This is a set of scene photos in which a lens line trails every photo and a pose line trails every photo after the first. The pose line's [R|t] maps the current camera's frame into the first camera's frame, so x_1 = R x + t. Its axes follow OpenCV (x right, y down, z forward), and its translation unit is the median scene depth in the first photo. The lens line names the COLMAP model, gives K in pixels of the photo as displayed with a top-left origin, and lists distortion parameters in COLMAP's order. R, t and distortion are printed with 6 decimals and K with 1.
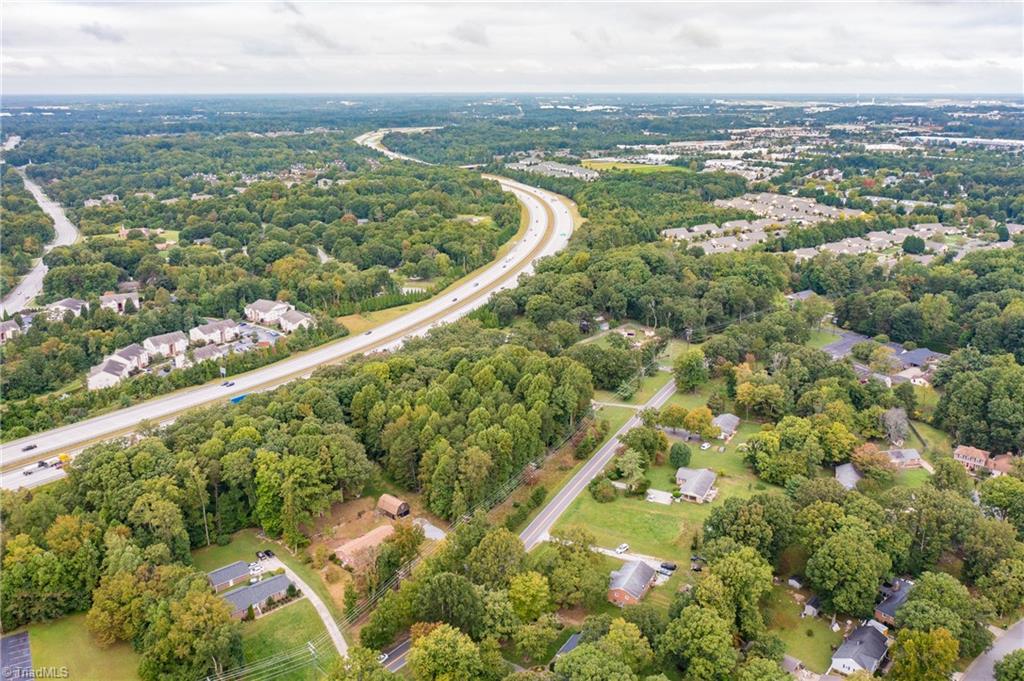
lens RADIAL K [[822.2, 0, 510.3], [0, 822.2, 339.9], [0, 0, 1]] dist [-0.007602, 0.005184]
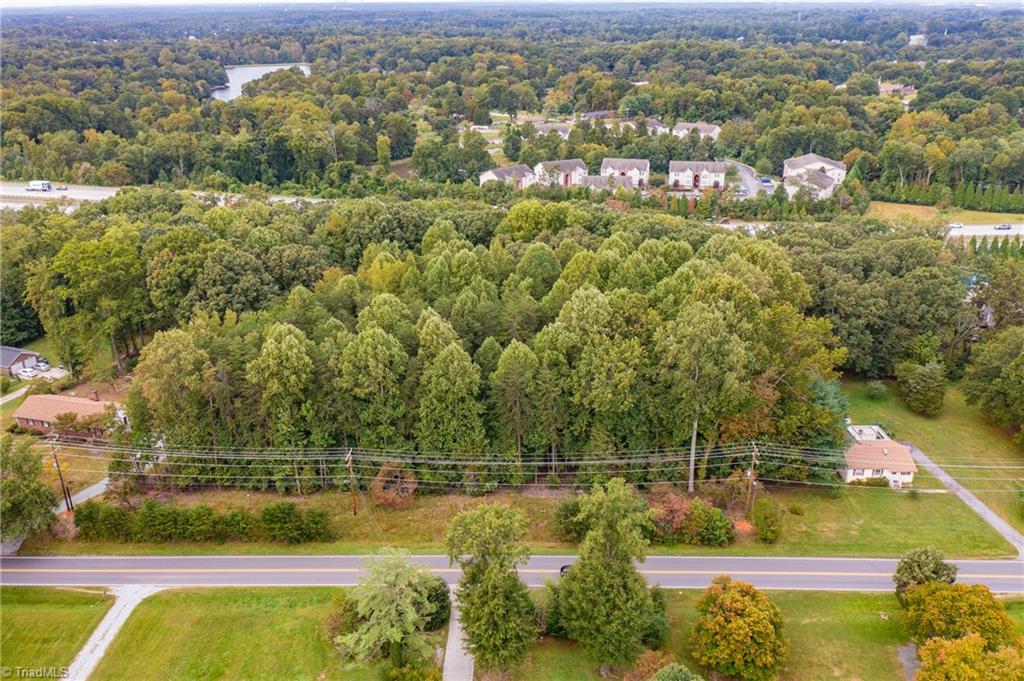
lens RADIAL K [[820.9, 0, 511.9], [0, 820.9, 336.2], [0, 0, 1]] dist [-0.008945, -0.003651]
pose [[0.435588, 0.339178, -0.833799, 0.224104], [-0.253919, 0.934975, 0.247685, -0.013930], [0.863590, 0.103829, 0.493387, 0.509668]]
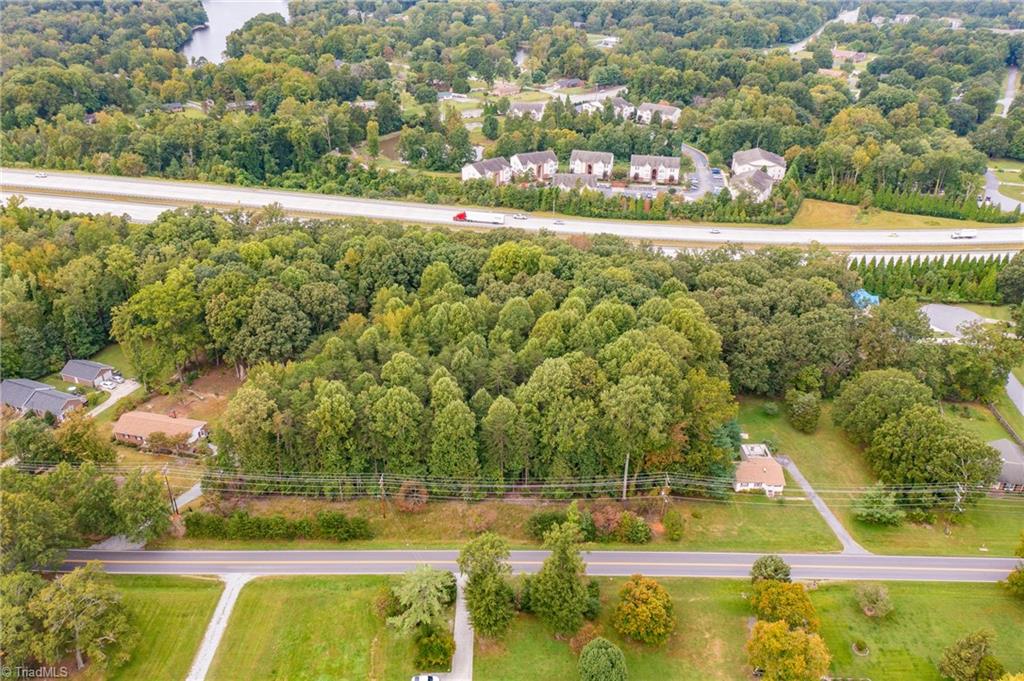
lens RADIAL K [[808.5, 0, 511.6], [0, 808.5, 334.6], [0, 0, 1]] dist [-0.003960, -0.005167]
pose [[0.460650, 0.426628, -0.778325, 0.272827], [-0.273034, 0.902496, 0.333096, -0.088357], [0.844544, 0.059068, 0.532219, 0.455587]]
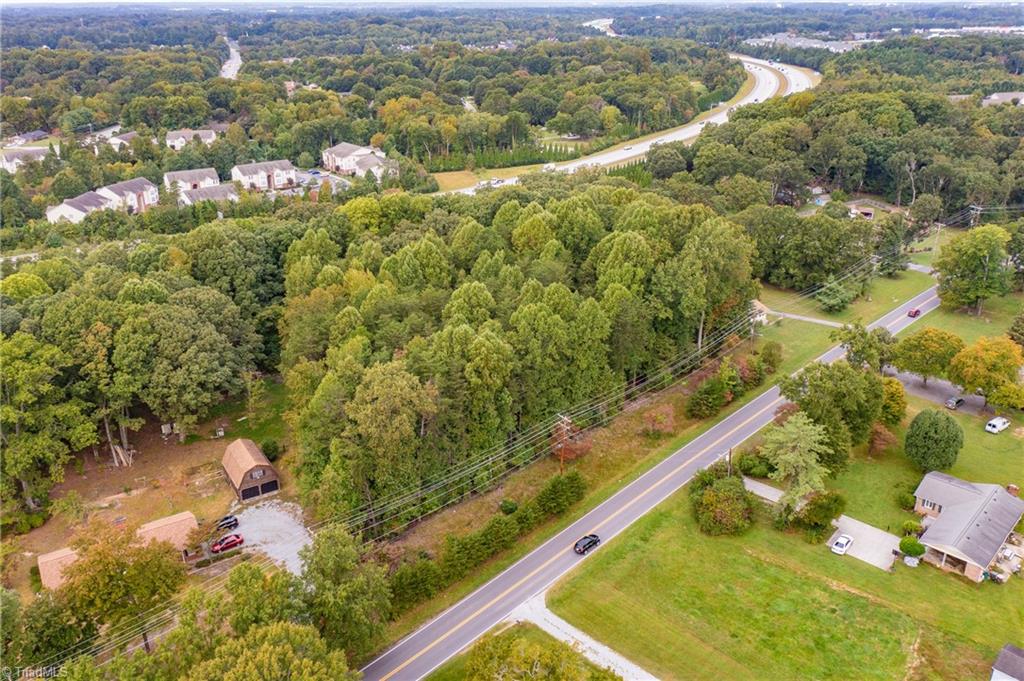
lens RADIAL K [[820.9, 0, 511.9], [0, 820.9, 336.2], [0, 0, 1]] dist [-0.008945, -0.003651]
pose [[0.957718, 0.106477, -0.267281, 0.066675], [-0.080552, 0.991078, 0.106185, 0.037559], [0.276202, -0.080166, 0.957750, 0.340279]]
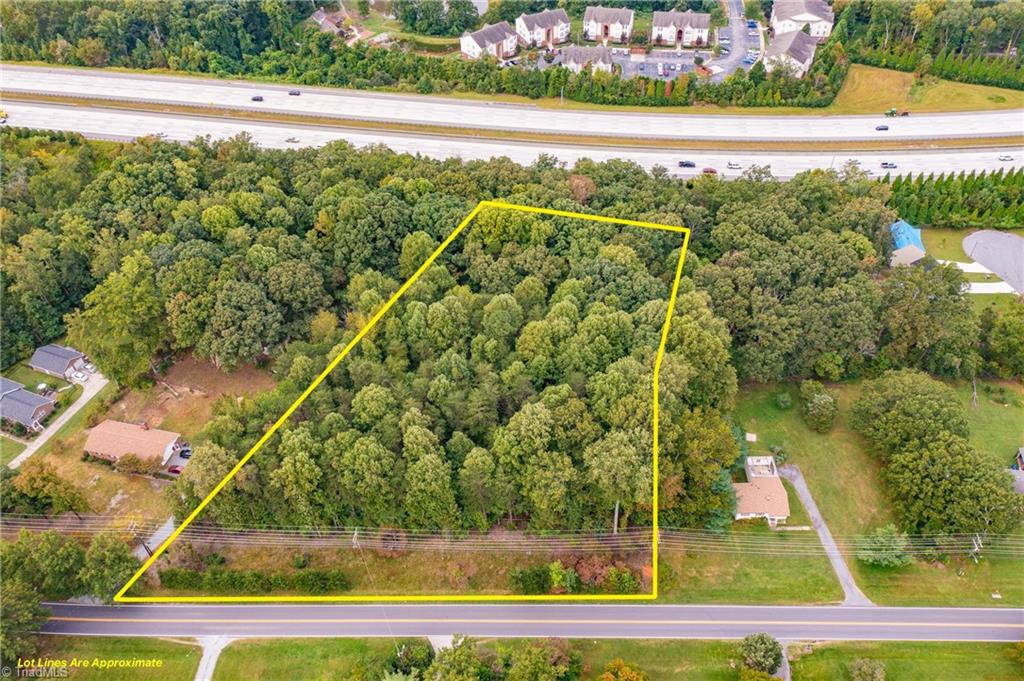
lens RADIAL K [[808.5, 0, 511.6], [0, 808.5, 334.6], [0, 0, 1]] dist [-0.003960, -0.005167]
pose [[0.441458, 0.608783, -0.659165, 0.202873], [-0.232772, 0.787174, 0.571116, -0.164645], [0.866563, -0.098689, 0.489212, 0.496721]]
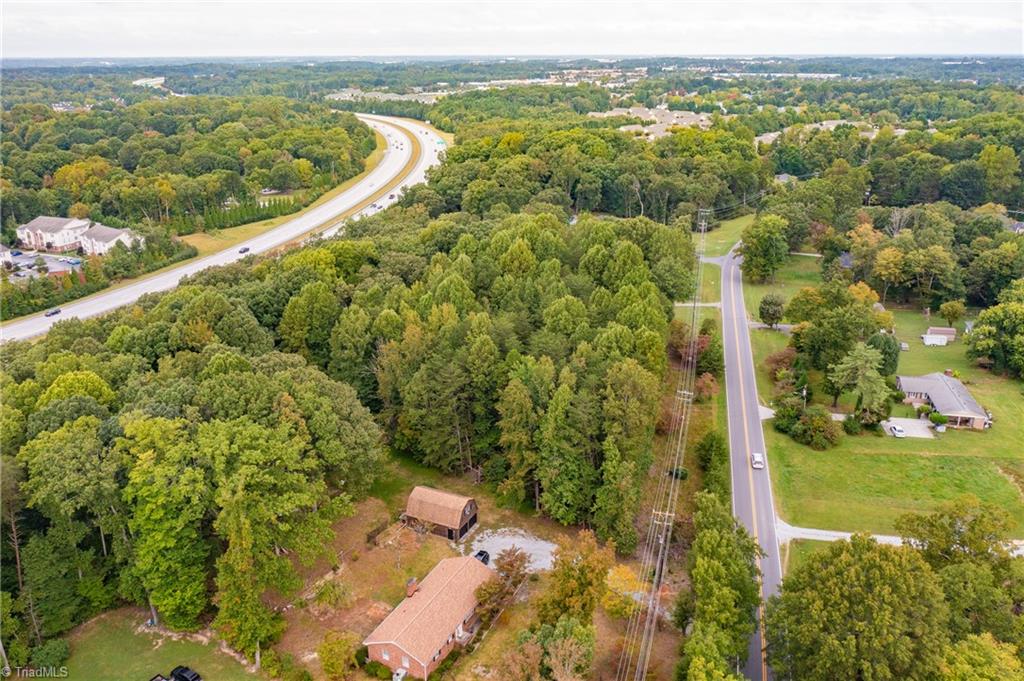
lens RADIAL K [[813.6, 0, 514.5], [0, 813.6, 340.7], [0, 0, 1]] dist [-0.006165, -0.000345]
pose [[0.966661, -0.086133, 0.241140, -0.116366], [0.076502, 0.995863, 0.049039, 0.049994], [-0.244366, -0.028957, 0.969251, 0.311389]]
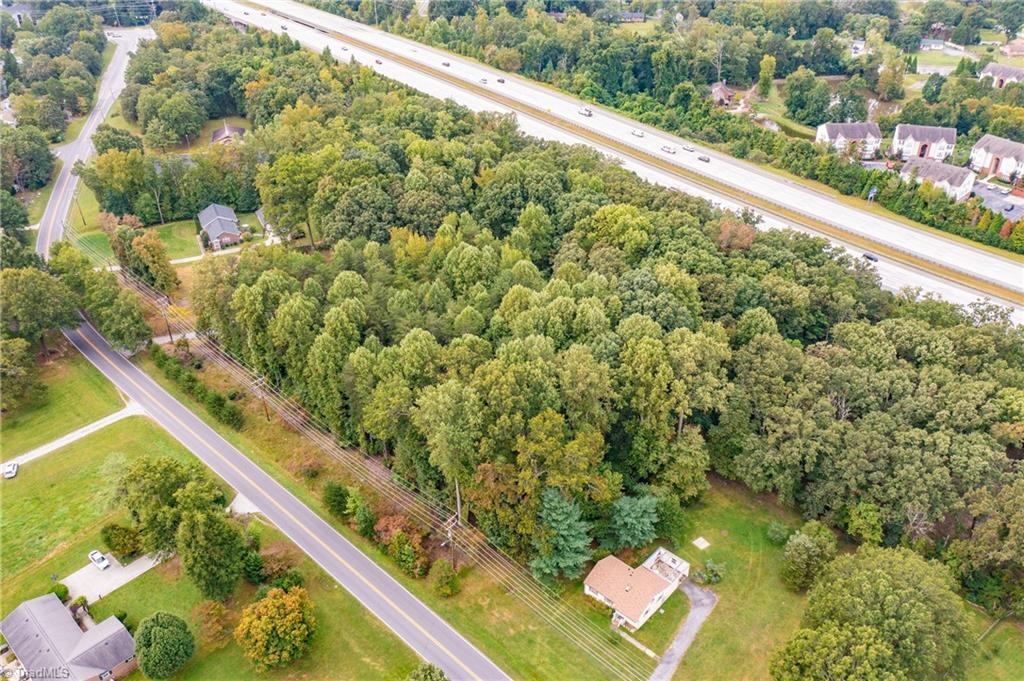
lens RADIAL K [[808.5, 0, 511.6], [0, 808.5, 334.6], [0, 0, 1]] dist [-0.003960, -0.005167]
pose [[-0.270699, 0.526187, -0.806133, 0.243275], [-0.266539, 0.763693, 0.587989, -0.145627], [0.925029, 0.374034, -0.066482, 0.699507]]
